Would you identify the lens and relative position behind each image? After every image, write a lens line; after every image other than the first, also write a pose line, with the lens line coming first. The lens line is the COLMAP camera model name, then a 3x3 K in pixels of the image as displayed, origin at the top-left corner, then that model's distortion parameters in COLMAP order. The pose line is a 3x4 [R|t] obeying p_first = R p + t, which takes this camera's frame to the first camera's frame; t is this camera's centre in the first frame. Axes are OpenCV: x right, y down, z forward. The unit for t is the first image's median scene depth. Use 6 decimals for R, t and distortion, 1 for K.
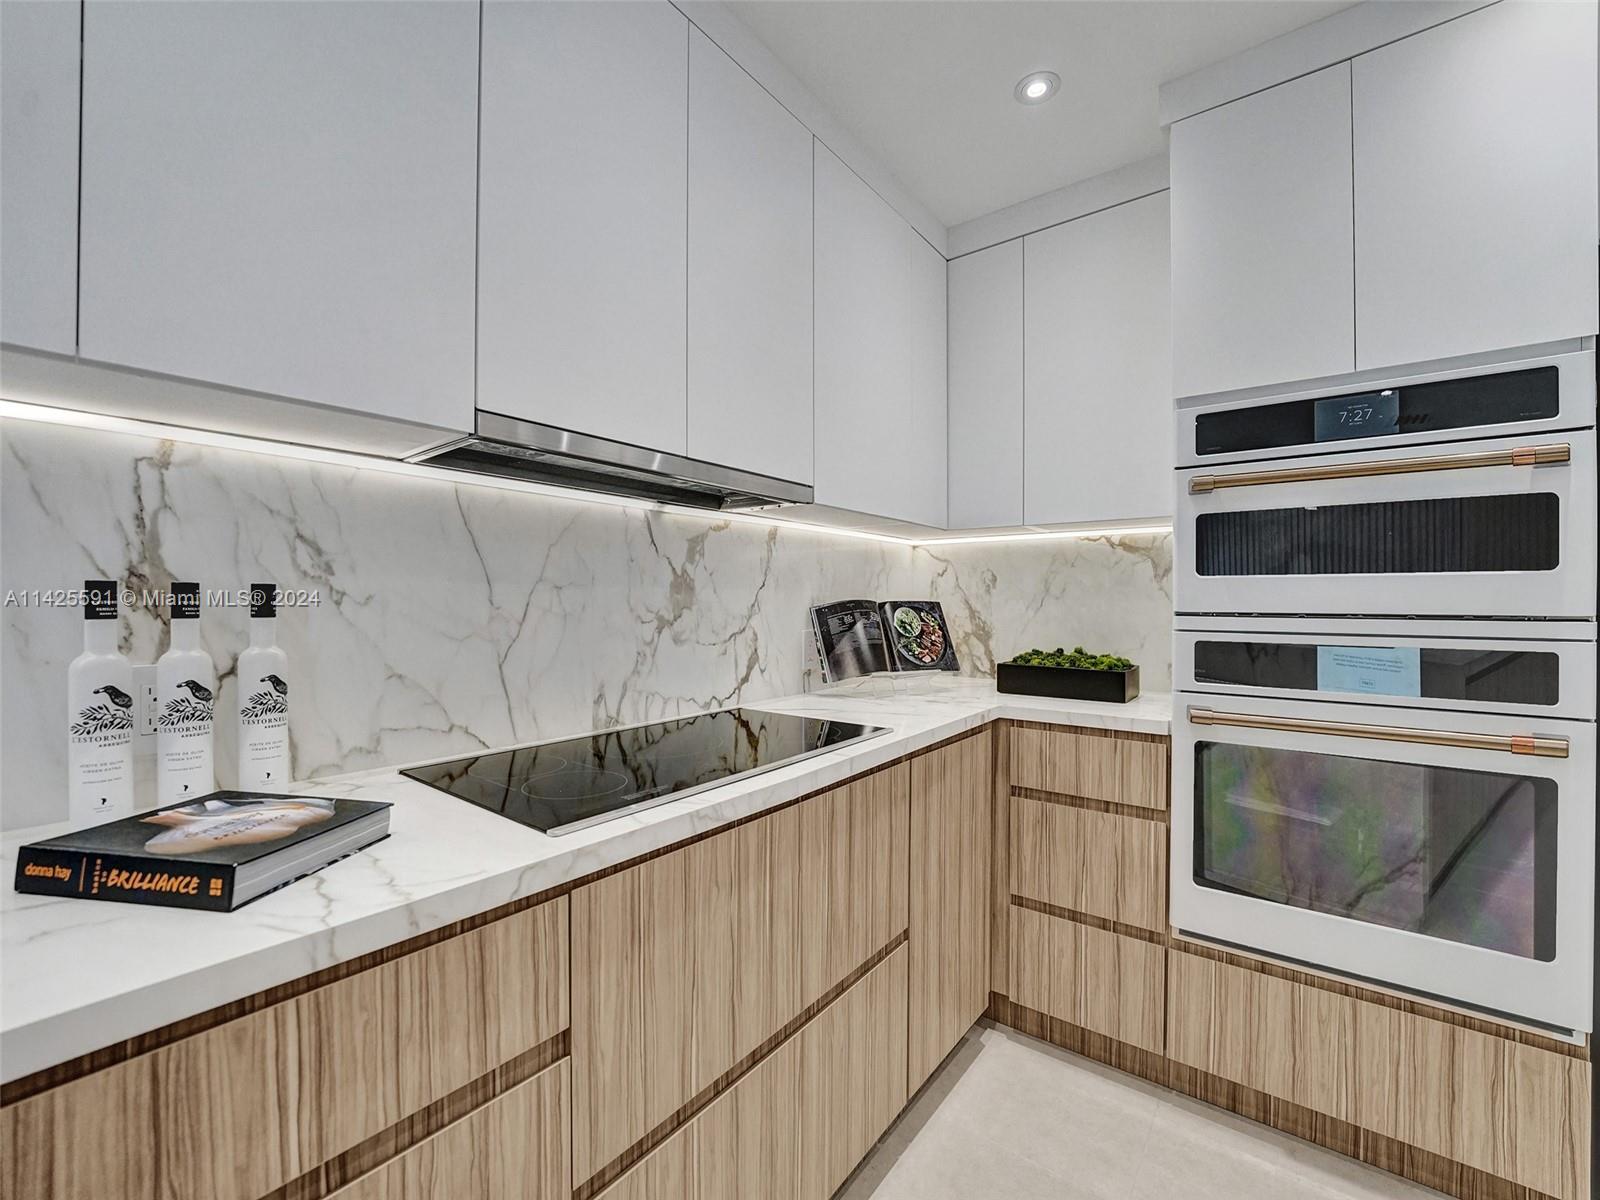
lens RADIAL K [[657.4, 0, 802.9], [0, 657.4, 601.1], [0, 0, 1]] dist [-0.025749, 0.002413]
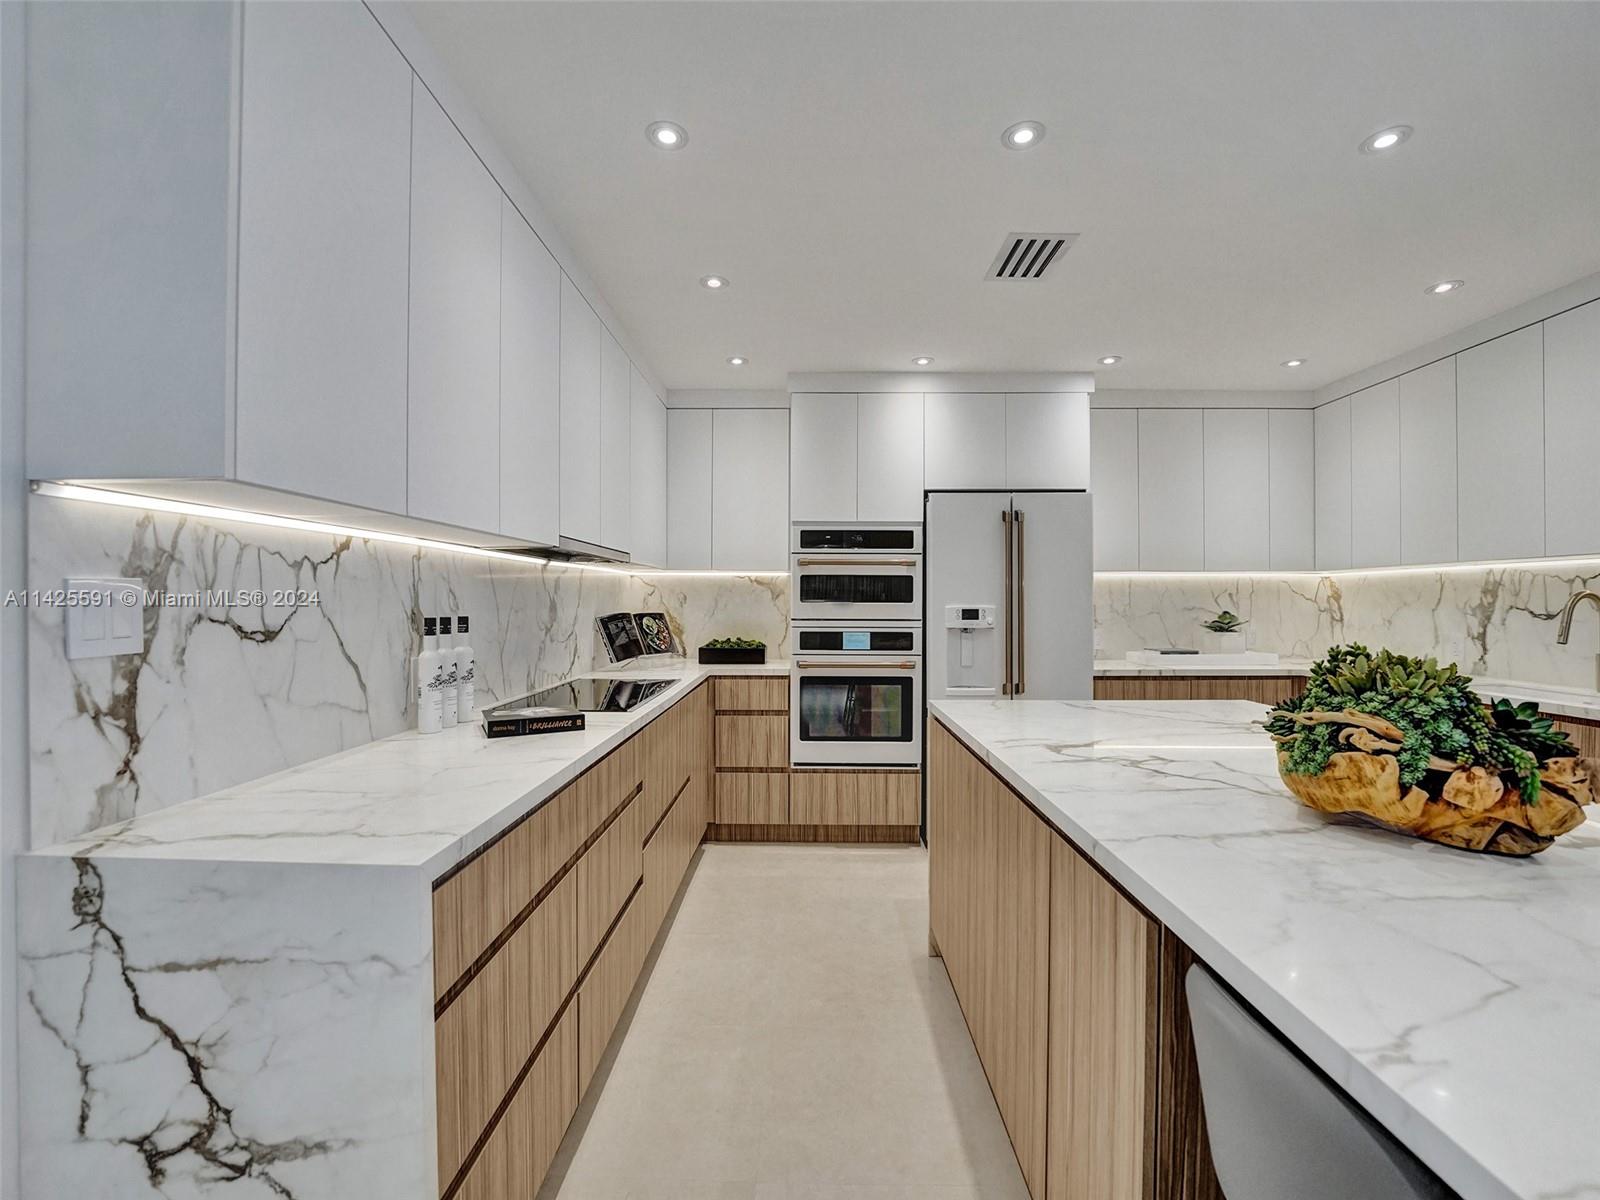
lens RADIAL K [[657.4, 0, 794.4], [0, 657.4, 598.0], [0, 0, 1]] dist [-0.025749, 0.002413]
pose [[0.804397, 0.001522, 0.594091, -0.825509], [-0.001443, 0.999999, -0.000607, -0.057522], [-0.594091, -0.000369, 0.804398, -0.879604]]
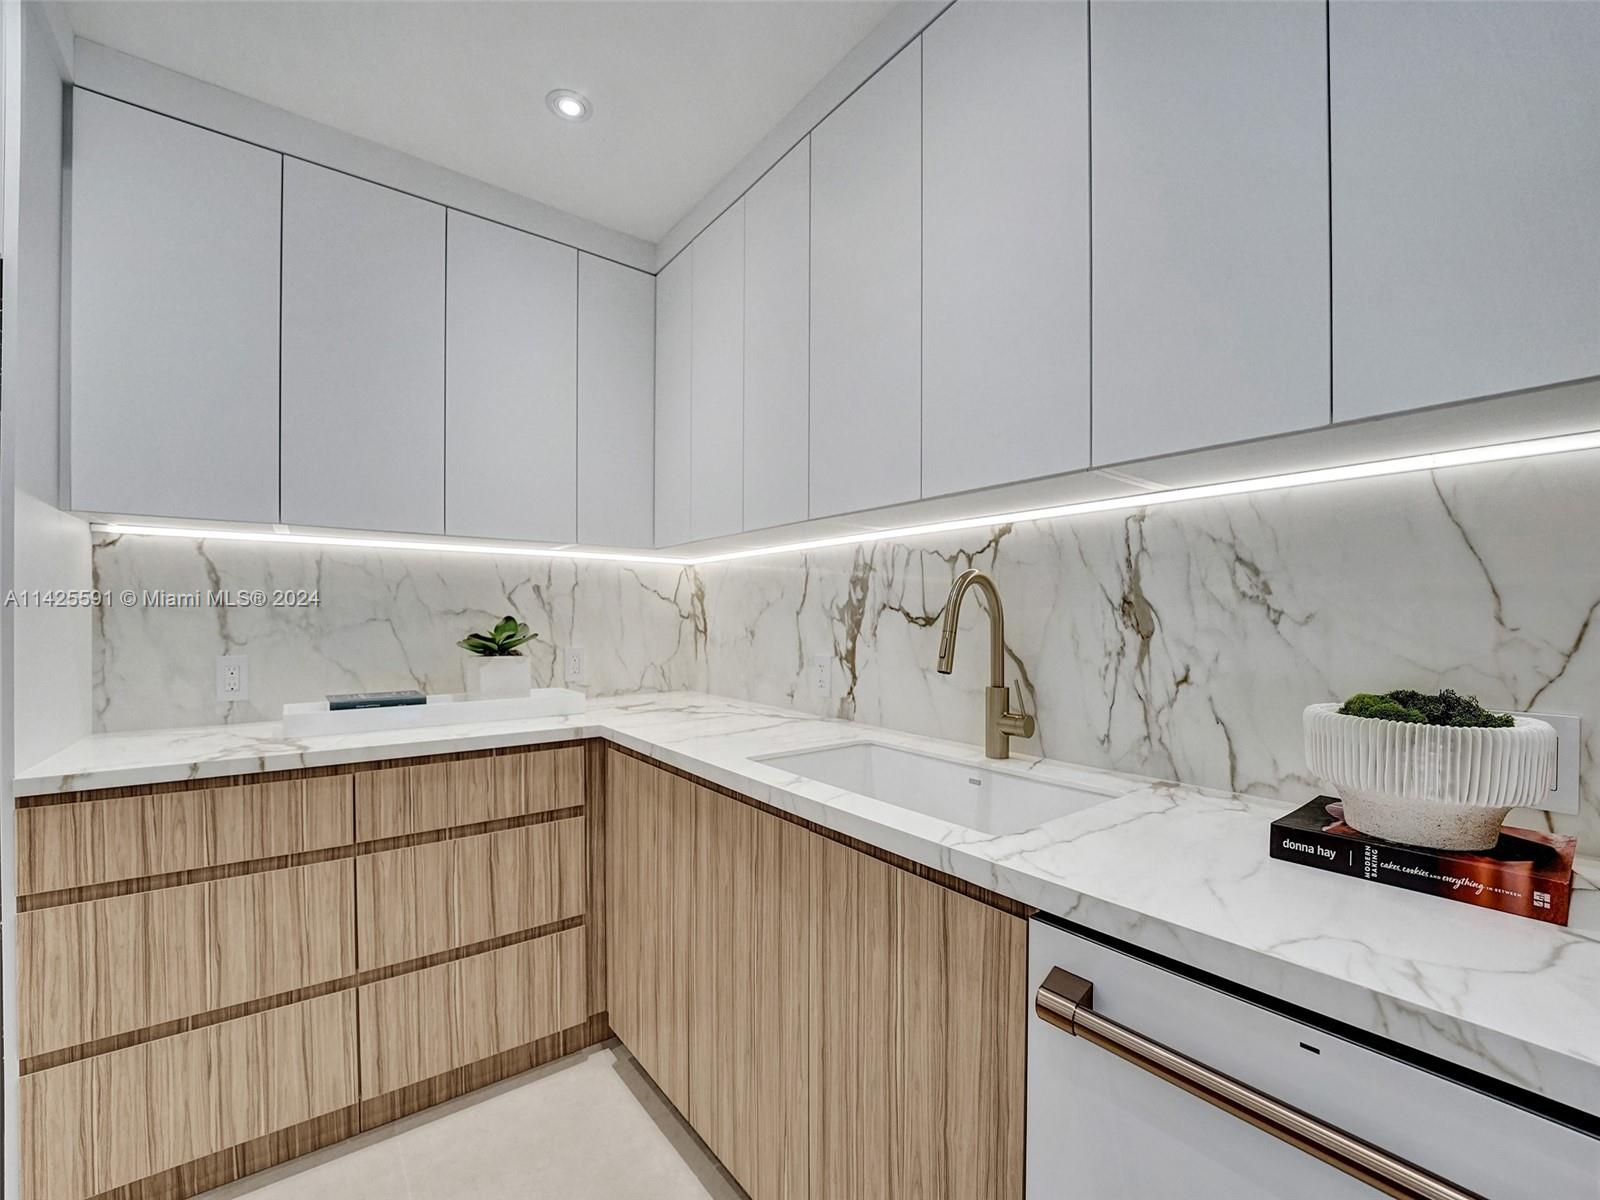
lens RADIAL K [[657.4, 0, 800.1], [0, 657.4, 621.0], [0, 0, 1]] dist [-0.025749, 0.002413]
pose [[-0.253275, 0.002202, -0.967392, 0.319938], [0.008179, 0.999967, 0.000135, -0.003886], [0.967360, -0.007878, -0.253285, 0.428606]]
